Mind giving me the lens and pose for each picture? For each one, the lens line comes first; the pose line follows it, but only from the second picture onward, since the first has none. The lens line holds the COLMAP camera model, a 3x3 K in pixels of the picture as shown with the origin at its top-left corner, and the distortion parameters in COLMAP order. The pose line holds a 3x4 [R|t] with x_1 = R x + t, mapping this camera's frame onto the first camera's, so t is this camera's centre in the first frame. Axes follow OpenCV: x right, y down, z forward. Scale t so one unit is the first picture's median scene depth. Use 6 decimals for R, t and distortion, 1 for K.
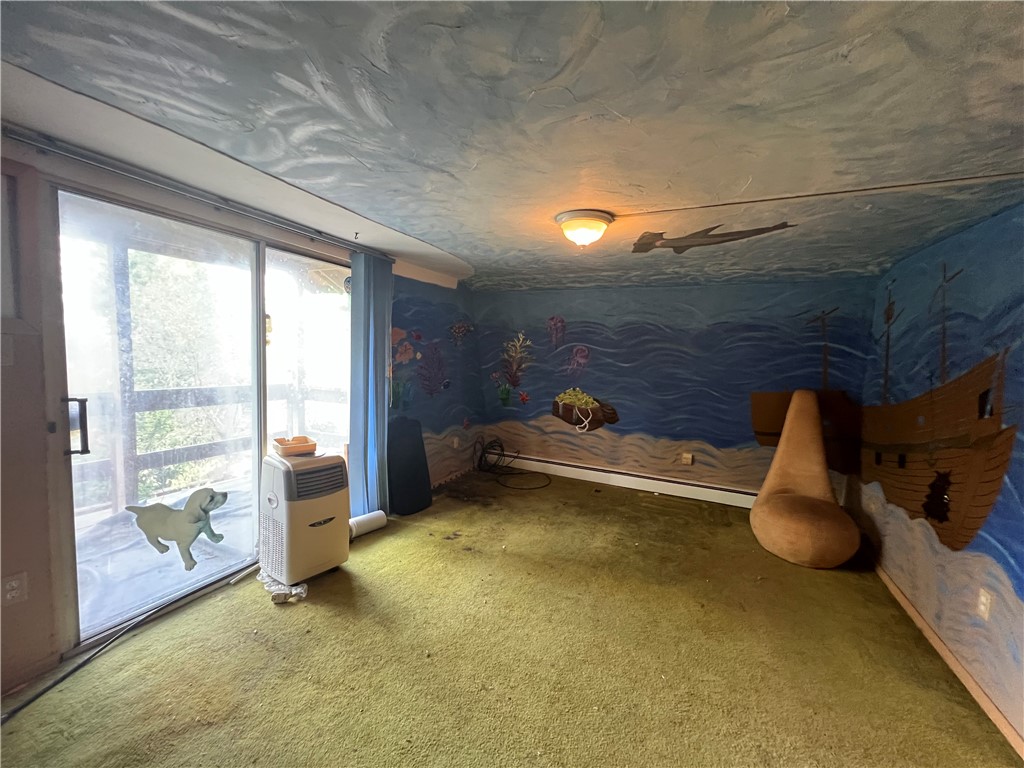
lens RADIAL K [[410.6, 0, 510.5], [0, 410.6, 382.5], [0, 0, 1]] dist [-0.000430, -0.000036]
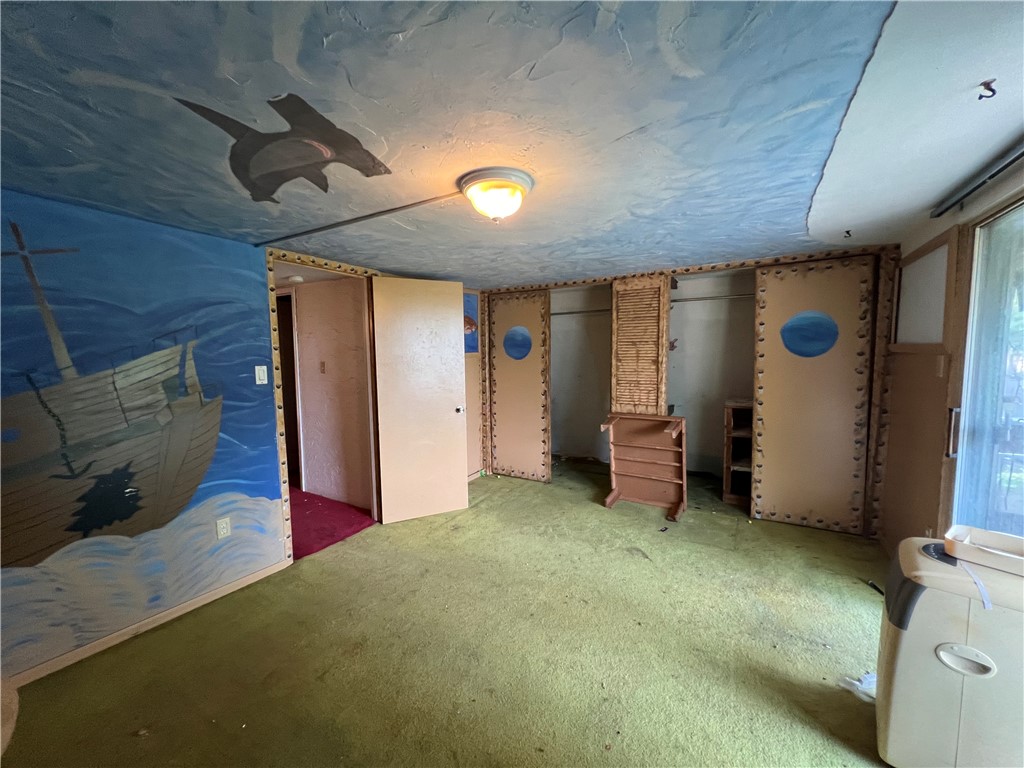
lens RADIAL K [[410.6, 0, 513.0], [0, 410.6, 387.2], [0, 0, 1]] dist [-0.000430, -0.000036]
pose [[-0.993492, -0.038483, 0.107202, 0.054684], [-0.021027, 0.986983, 0.159445, -0.156767], [-0.111942, 0.156153, -0.981369, 1.983905]]
